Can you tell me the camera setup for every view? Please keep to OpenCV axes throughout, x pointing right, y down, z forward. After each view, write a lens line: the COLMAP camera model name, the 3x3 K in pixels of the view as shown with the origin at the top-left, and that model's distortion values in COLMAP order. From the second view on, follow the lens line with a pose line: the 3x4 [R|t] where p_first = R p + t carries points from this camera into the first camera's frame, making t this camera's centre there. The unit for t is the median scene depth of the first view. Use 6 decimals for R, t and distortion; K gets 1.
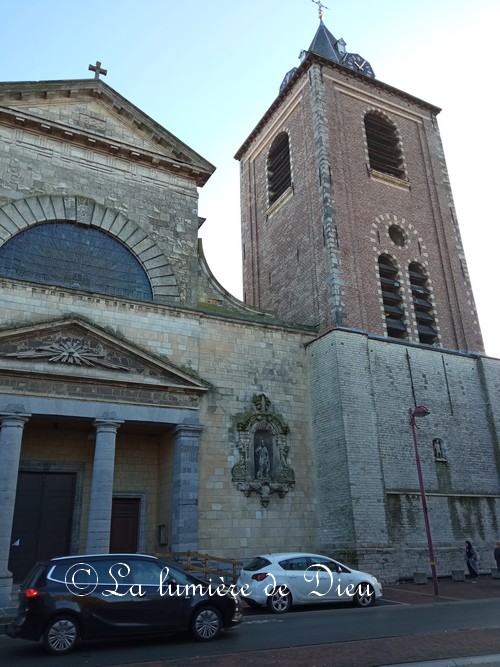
lens RADIAL K [[542.2, 0, 246.3], [0, 542.2, 331.0], [0, 0, 1]] dist [0.115939, -0.213557]
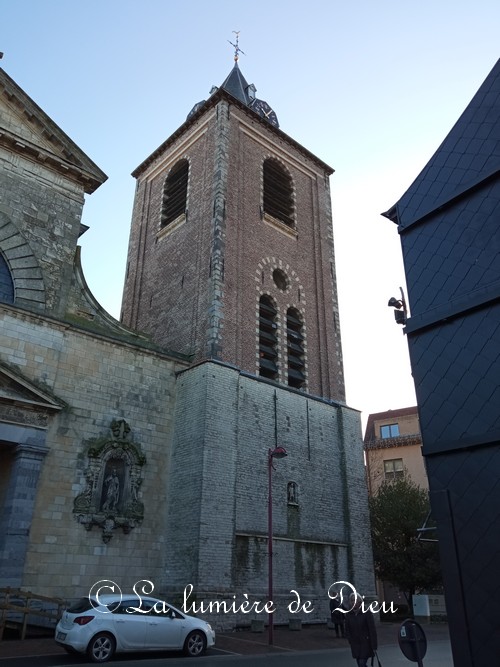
lens RADIAL K [[542.2, 0, 249.0], [0, 542.2, 331.5], [0, 0, 1]] dist [0.115939, -0.213557]
pose [[0.966347, 0.141963, 0.214524, 0.016120], [-0.128684, 0.988867, -0.074716, 0.007688], [-0.222743, 0.044596, 0.973857, 0.027515]]
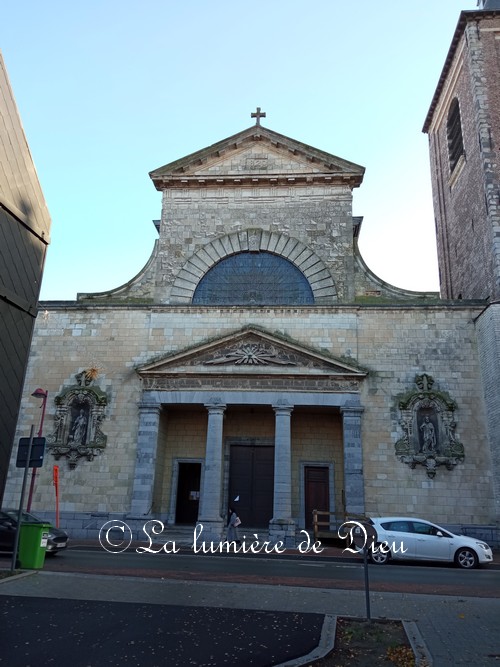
lens RADIAL K [[542.2, 0, 240.0], [0, 542.2, 331.3], [0, 0, 1]] dist [0.115939, -0.213557]
pose [[0.838514, -0.115647, -0.532466, 0.301571], [0.146973, 0.989000, 0.016647, -0.036269], [0.524684, -0.092217, 0.846288, -0.084516]]
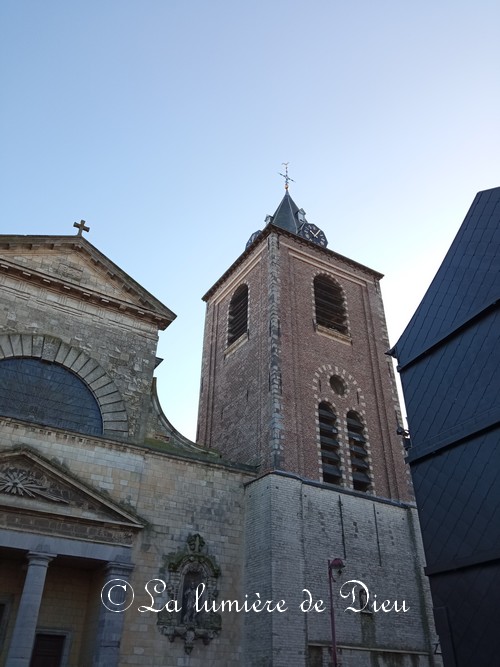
lens RADIAL K [[542.2, 0, 245.5], [0, 542.2, 328.3], [0, 0, 1]] dist [0.115939, -0.213557]
pose [[0.996715, 0.075002, 0.030549, 0.058313], [-0.066775, 0.974550, -0.213994, -0.046485], [-0.045822, 0.211251, 0.976357, -0.104045]]
